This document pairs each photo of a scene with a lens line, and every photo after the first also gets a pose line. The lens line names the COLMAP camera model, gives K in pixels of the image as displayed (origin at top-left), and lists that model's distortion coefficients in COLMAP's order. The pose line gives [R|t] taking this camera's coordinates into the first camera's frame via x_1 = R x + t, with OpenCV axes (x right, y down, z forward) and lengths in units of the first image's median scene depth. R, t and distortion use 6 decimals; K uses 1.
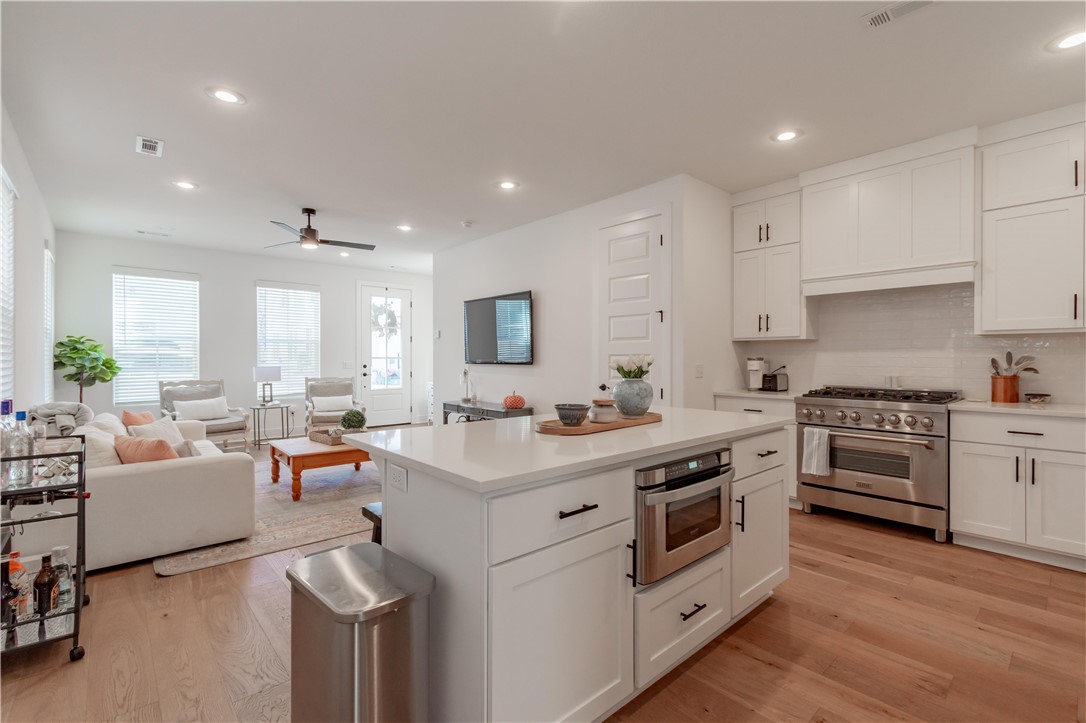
lens RADIAL K [[484.0, 0, 547.5], [0, 484.0, 363.1], [0, 0, 1]] dist [0.003034, -0.000181]
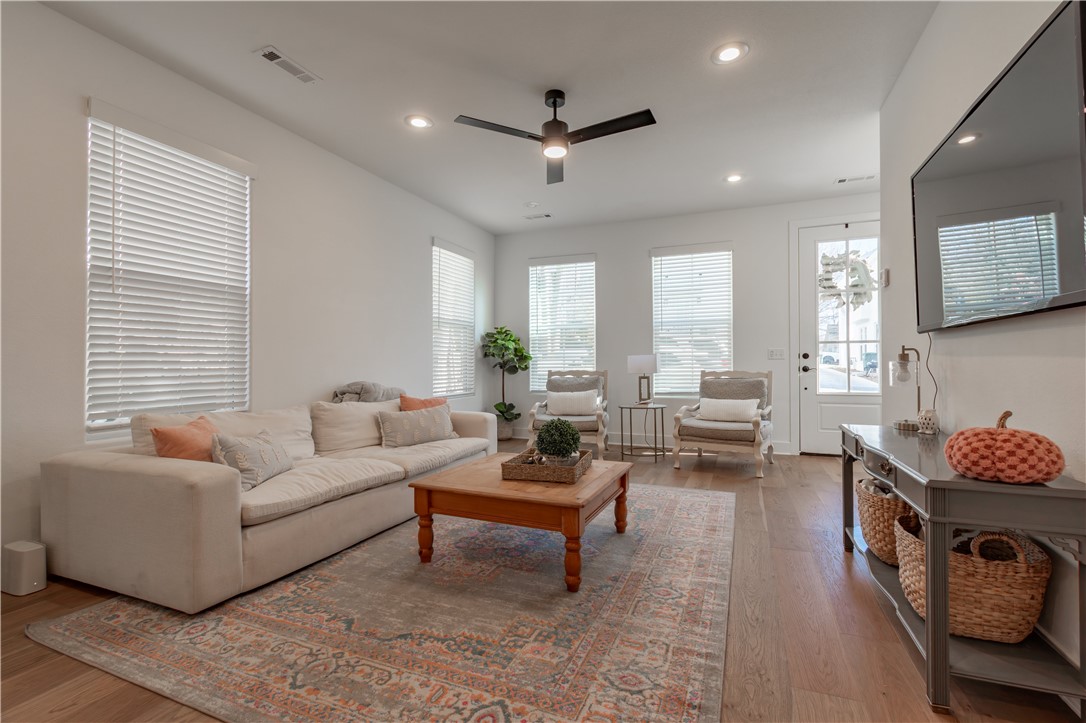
lens RADIAL K [[484.0, 0, 542.6], [0, 484.0, 359.4], [0, 0, 1]] dist [0.003034, -0.000181]
pose [[0.440903, -0.009158, -0.897508, 0.048809], [-0.005989, 0.999896, -0.013145, 0.028455], [0.897535, 0.011171, 0.440803, 0.553743]]
